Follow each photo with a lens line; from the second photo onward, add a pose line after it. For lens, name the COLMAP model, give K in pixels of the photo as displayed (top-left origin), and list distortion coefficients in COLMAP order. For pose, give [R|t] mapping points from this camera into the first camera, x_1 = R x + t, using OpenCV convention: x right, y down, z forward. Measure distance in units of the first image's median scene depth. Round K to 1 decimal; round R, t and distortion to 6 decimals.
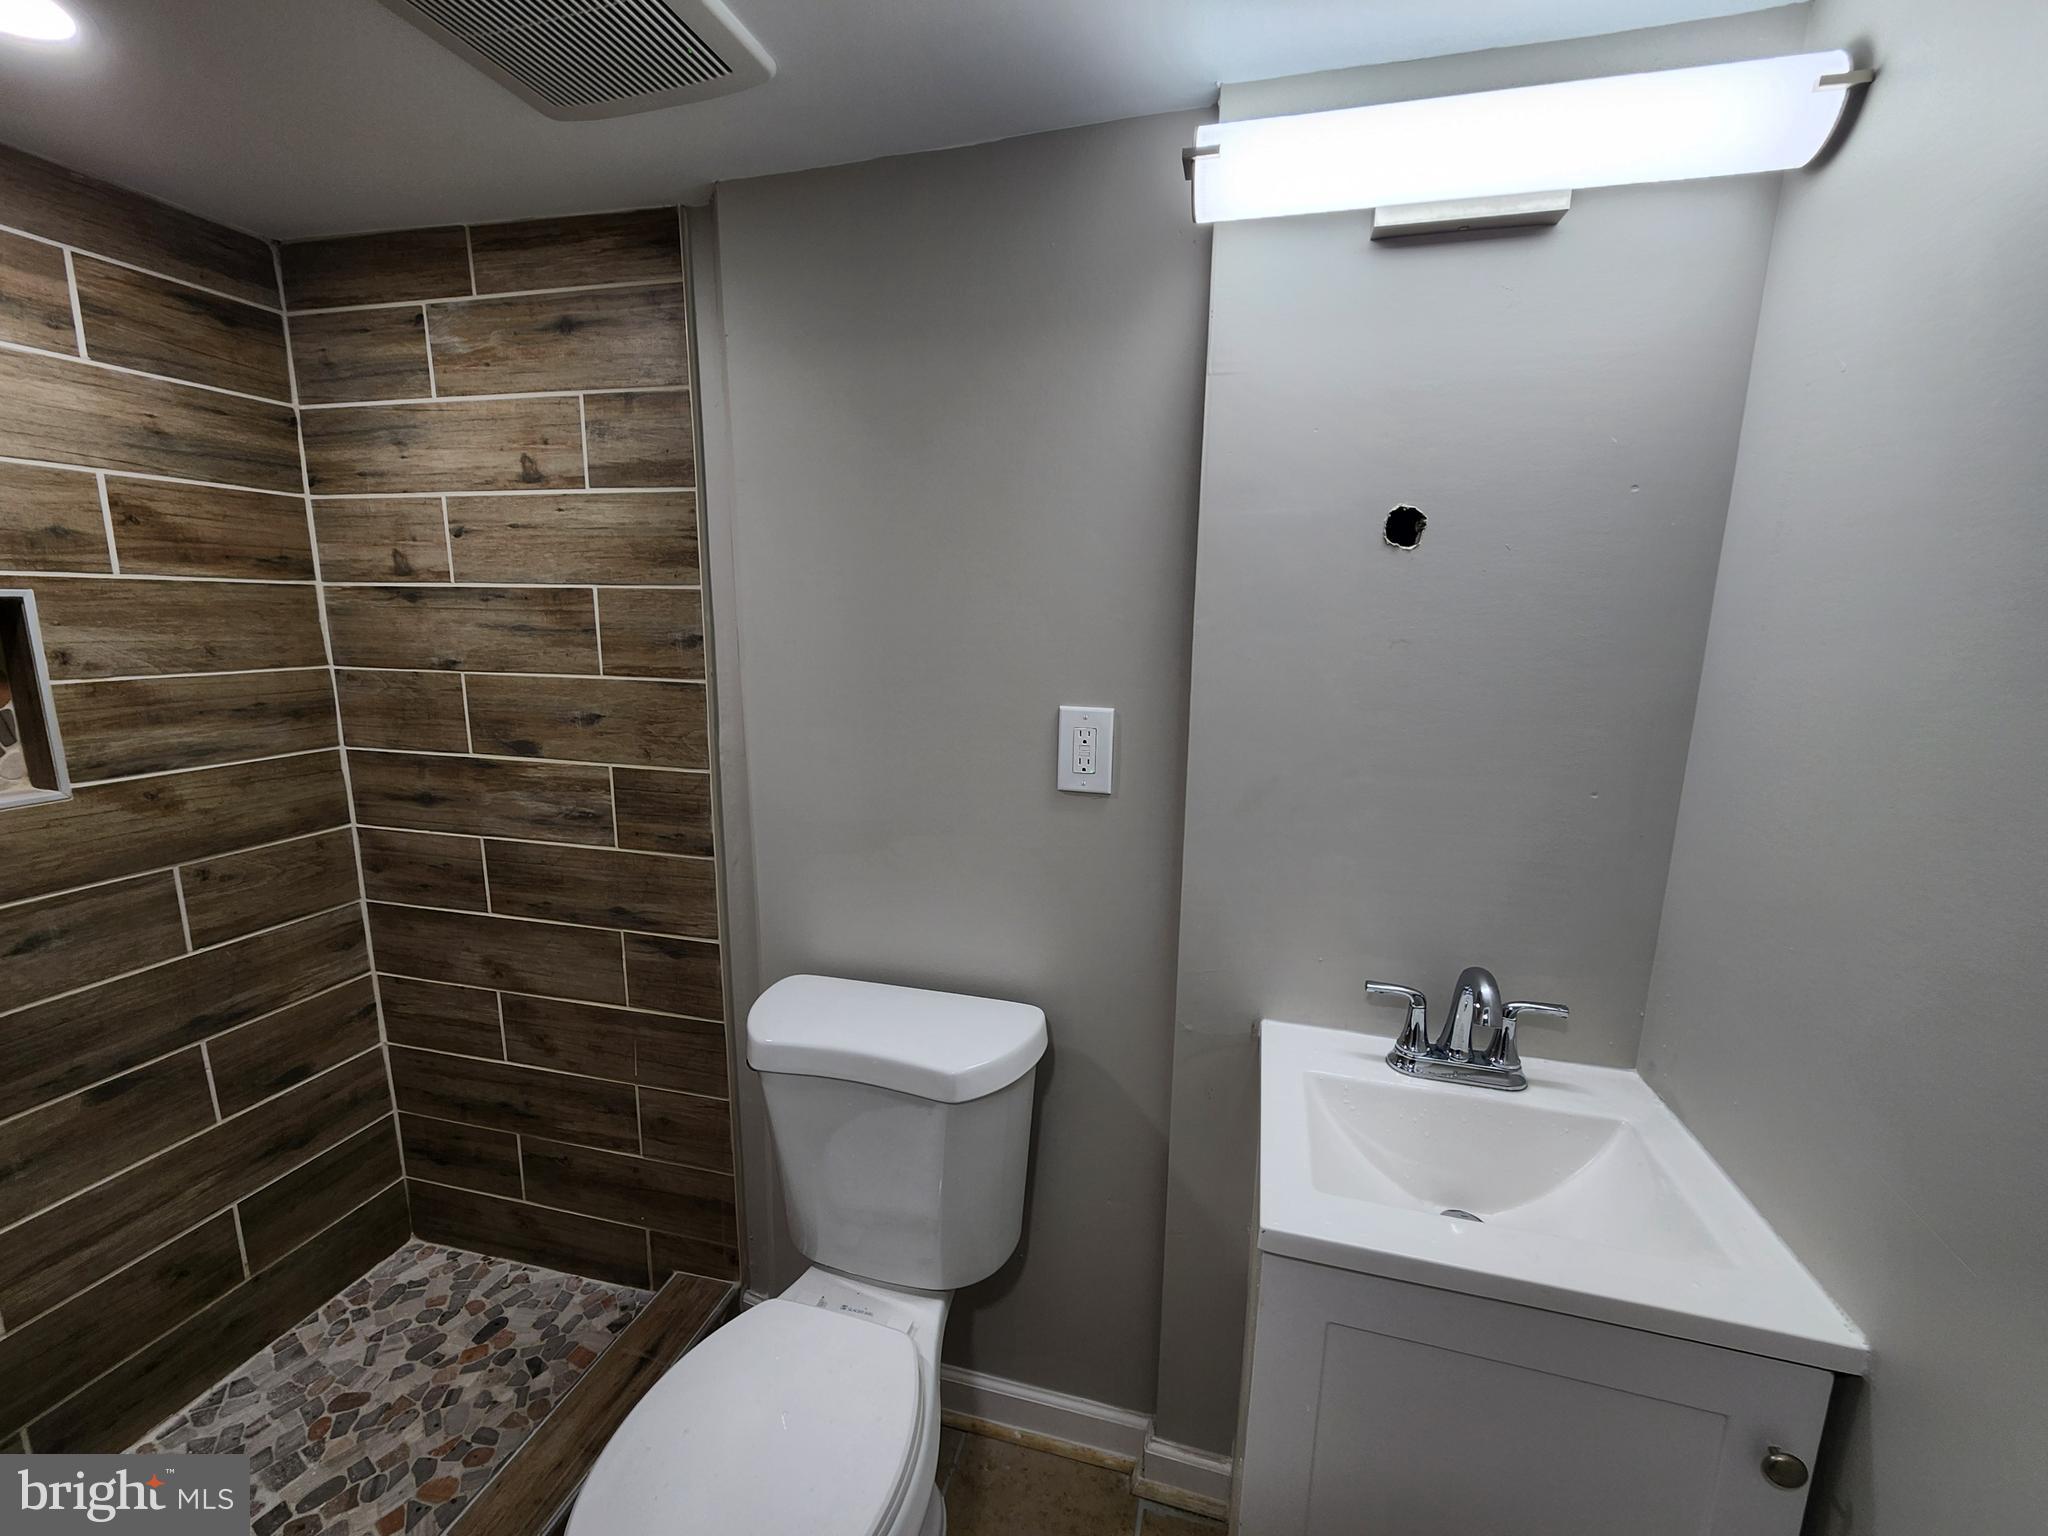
lens RADIAL K [[831.5, 0, 1041.0], [0, 831.5, 779.9], [0, 0, 1]] dist [0.000396, -0.004120]
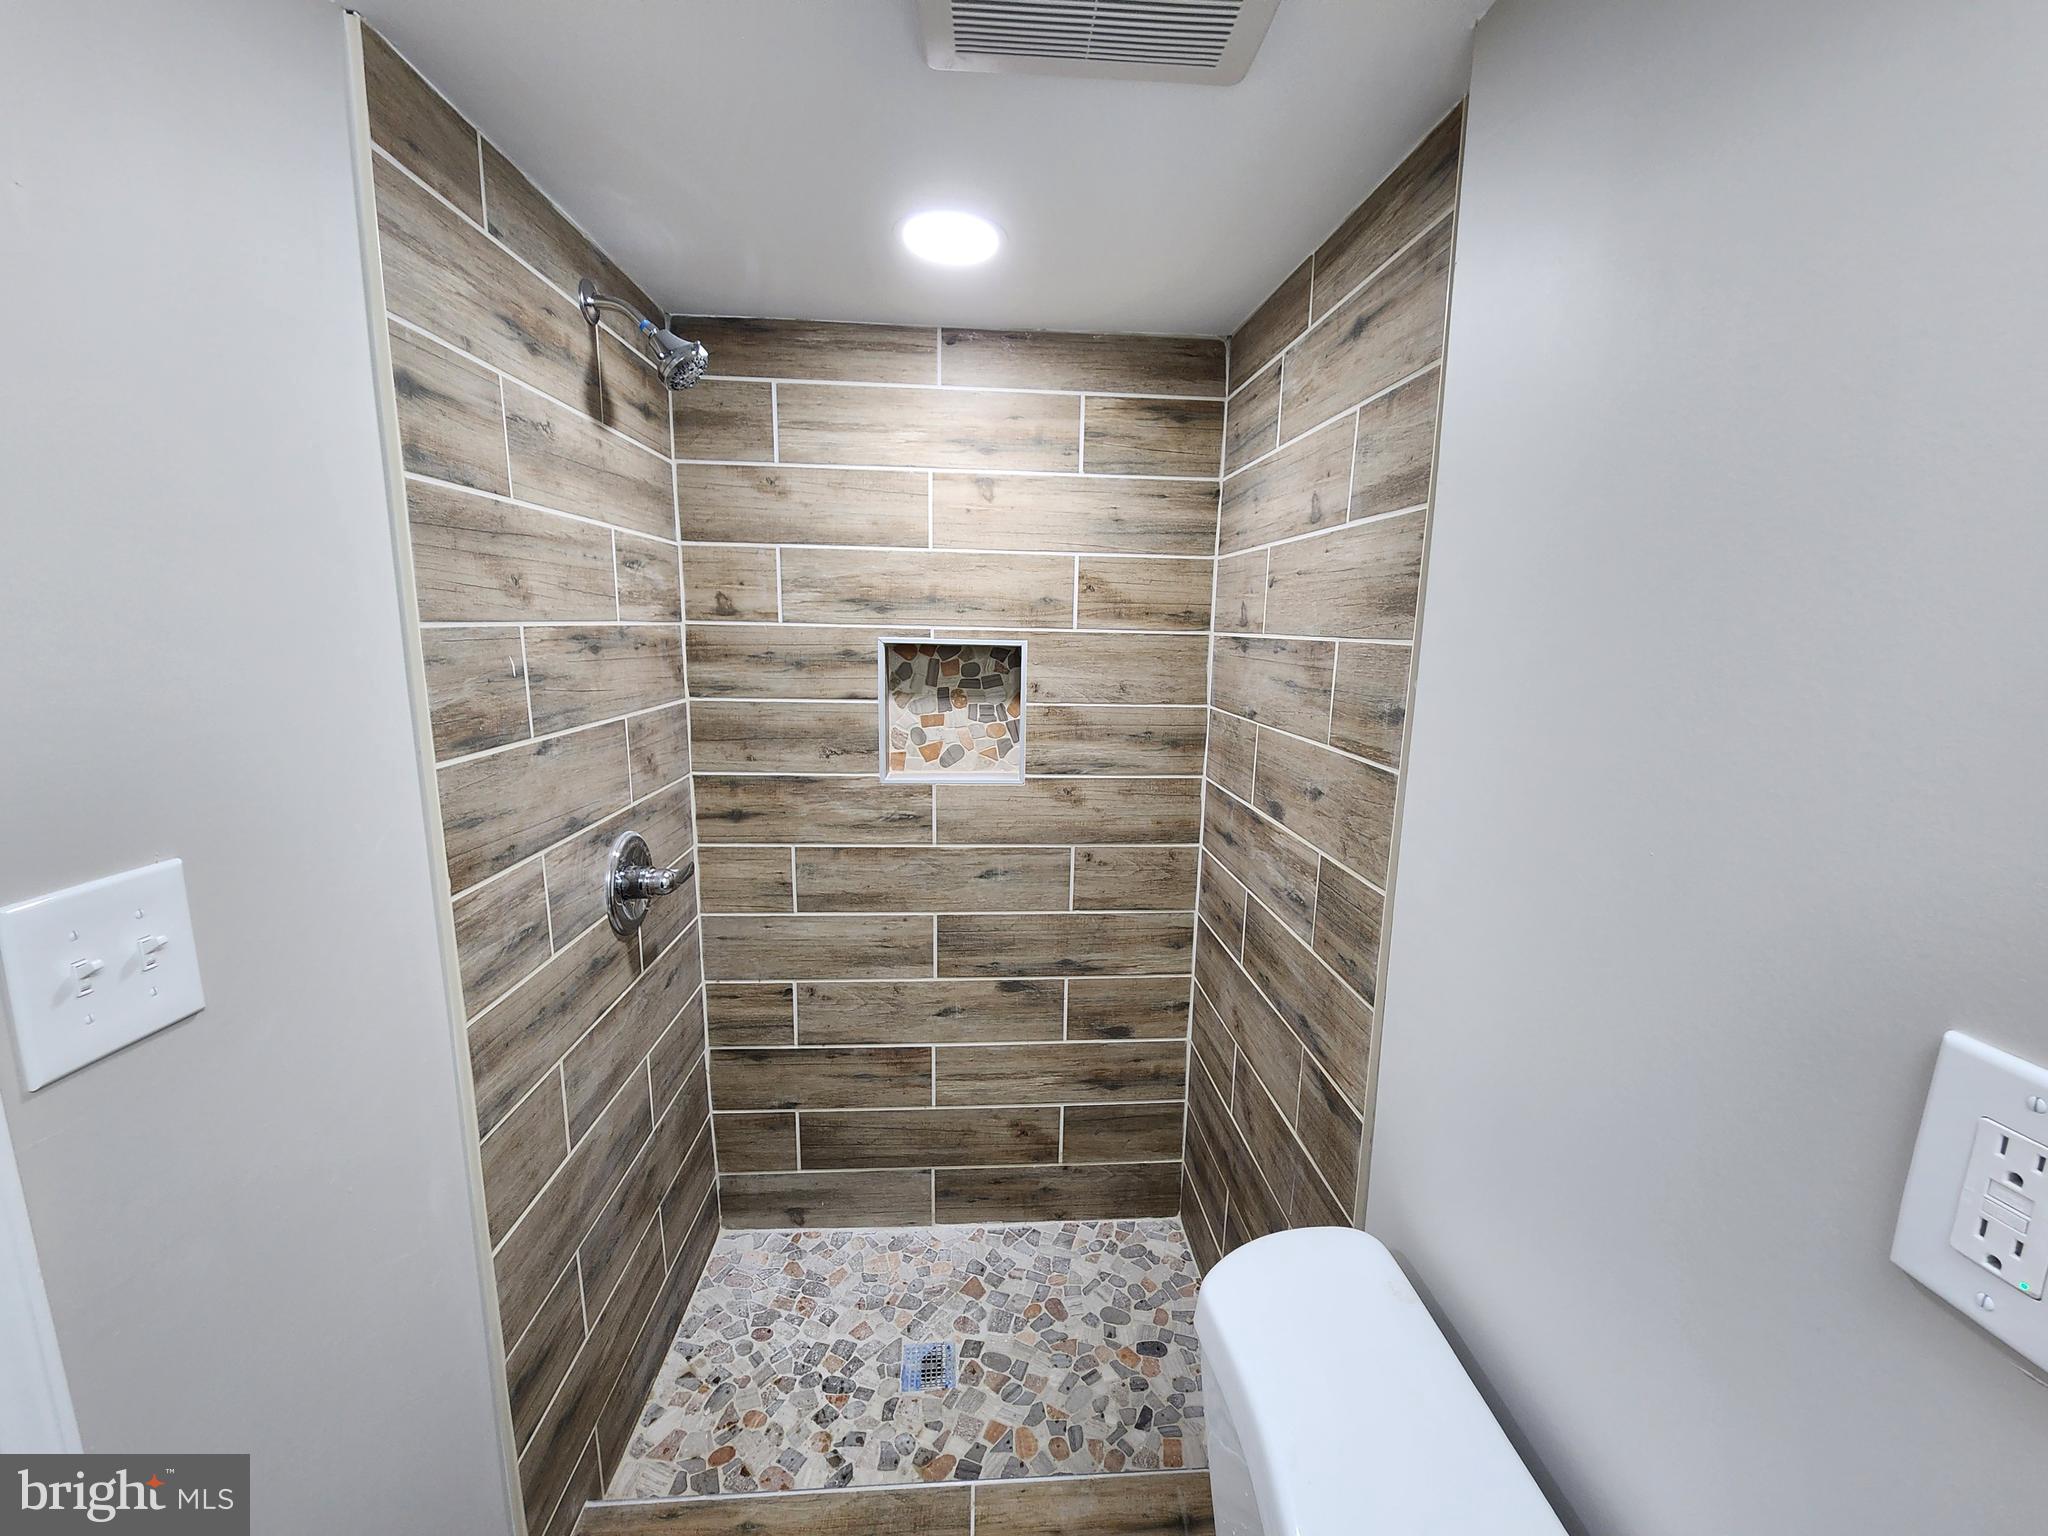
lens RADIAL K [[833.9, 0, 1042.0], [0, 833.9, 778.8], [0, 0, 1]] dist [-0.000792, -0.000575]
pose [[0.315046, 0.163489, -0.934889, 0.170956], [-0.198952, 0.974541, 0.103379, -0.125993], [0.927989, 0.153429, 0.339552, 0.469605]]
